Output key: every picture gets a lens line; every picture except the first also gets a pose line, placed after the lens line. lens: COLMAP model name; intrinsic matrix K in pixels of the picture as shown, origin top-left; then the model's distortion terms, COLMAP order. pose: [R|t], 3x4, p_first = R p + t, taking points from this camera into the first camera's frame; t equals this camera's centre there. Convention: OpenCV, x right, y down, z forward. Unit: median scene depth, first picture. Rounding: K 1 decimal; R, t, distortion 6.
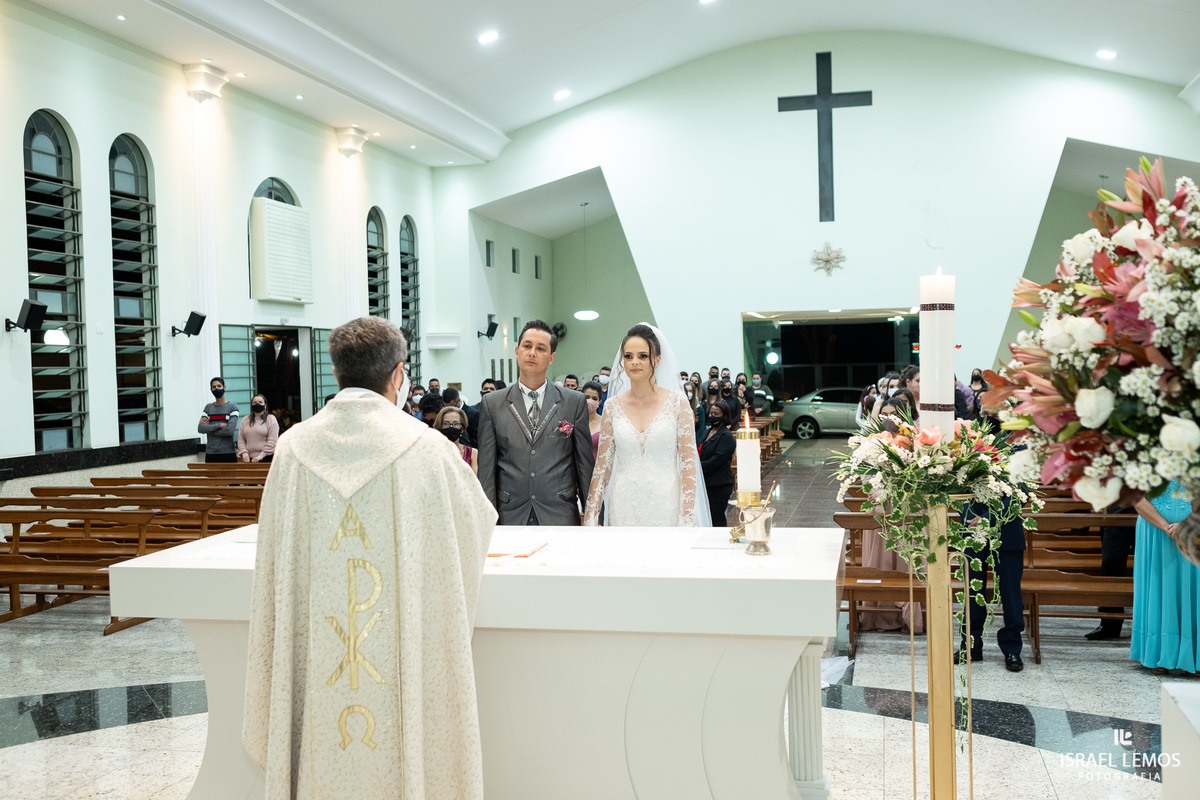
lens RADIAL K [[1193.7, 0, 591.5], [0, 1193.7, 347.7], [0, 0, 1]] dist [0.023824, 0.000000]
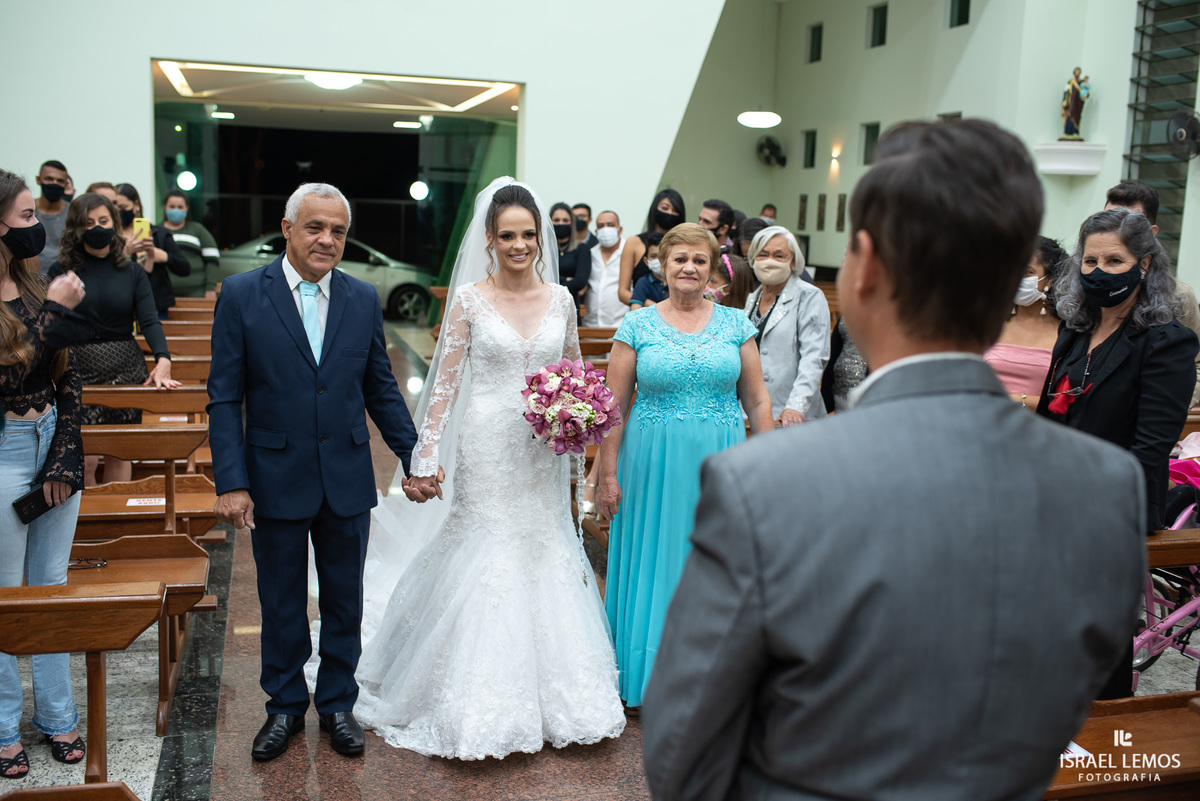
lens RADIAL K [[1154.5, 0, 608.7], [0, 1154.5, 395.5], [0, 0, 1]] dist [-0.065506, 0.000000]
pose [[0.870386, -0.021641, 0.491893, 0.076063], [-0.063397, 0.985792, 0.155549, 0.021153], [-0.488271, -0.166573, 0.856648, 0.592406]]
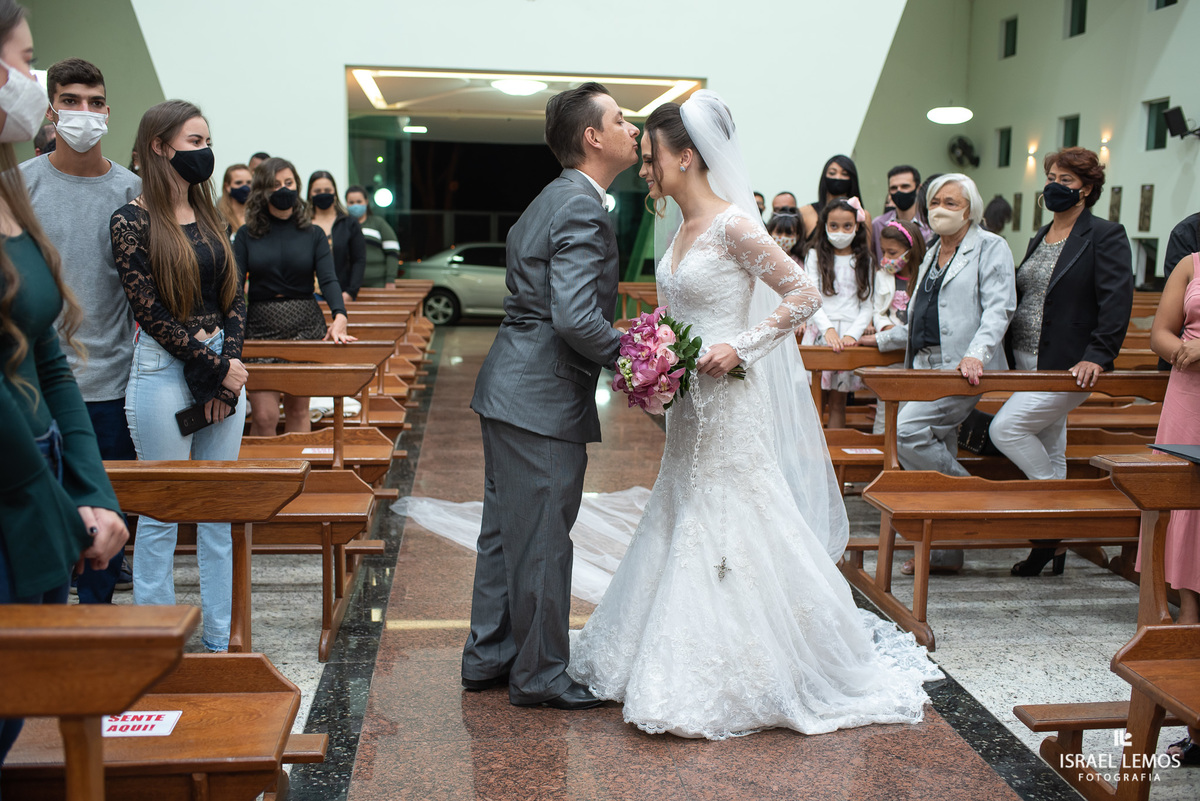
lens RADIAL K [[1154.5, 0, 598.9], [0, 1154.5, 396.5], [0, 0, 1]] dist [-0.065506, 0.000000]
pose [[0.941650, -0.008548, 0.336485, 0.080931], [-0.042896, 0.988479, 0.145155, 0.033679], [-0.333849, -0.151119, 0.930434, 0.592302]]
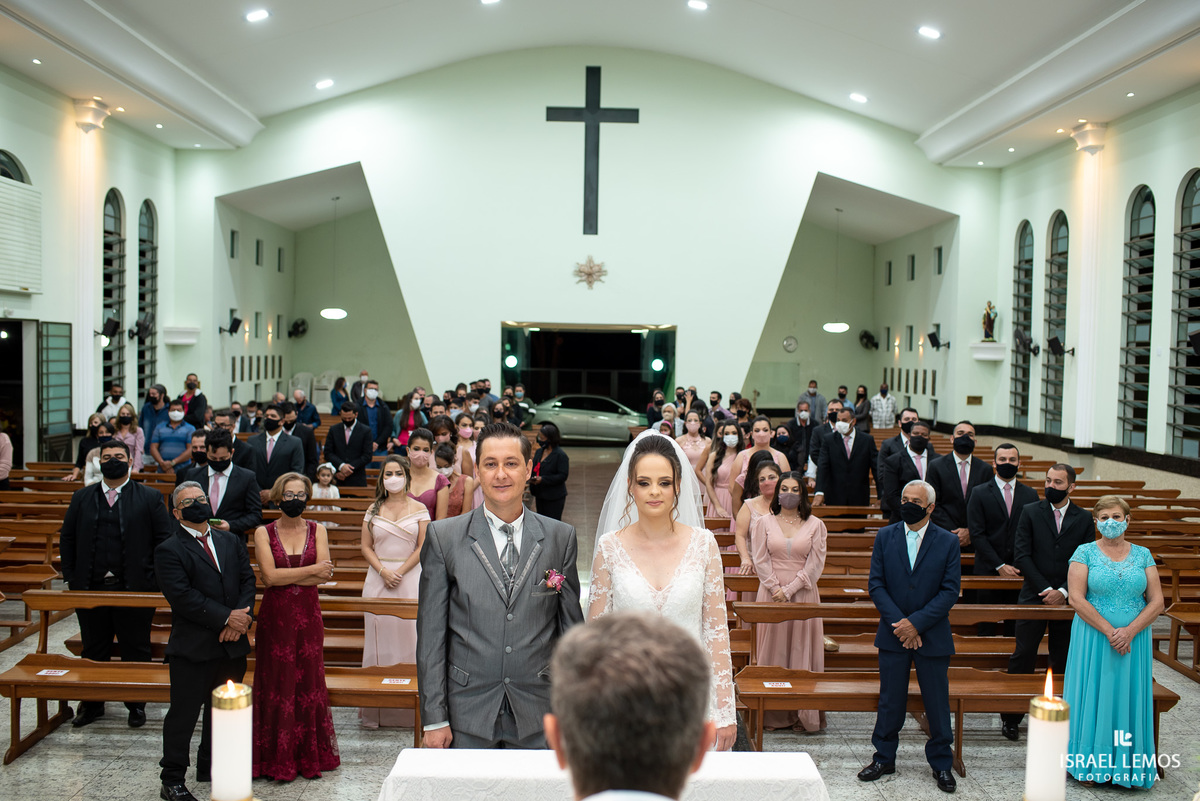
lens RADIAL K [[1154.5, 0, 598.7], [0, 1154.5, 358.4], [0, 0, 1]] dist [-0.065506, 0.000000]
pose [[0.968617, 0.038854, 0.245504, -0.029603], [-0.042746, 0.999030, 0.010541, -0.012636], [-0.244856, -0.020704, 0.969338, 0.059823]]
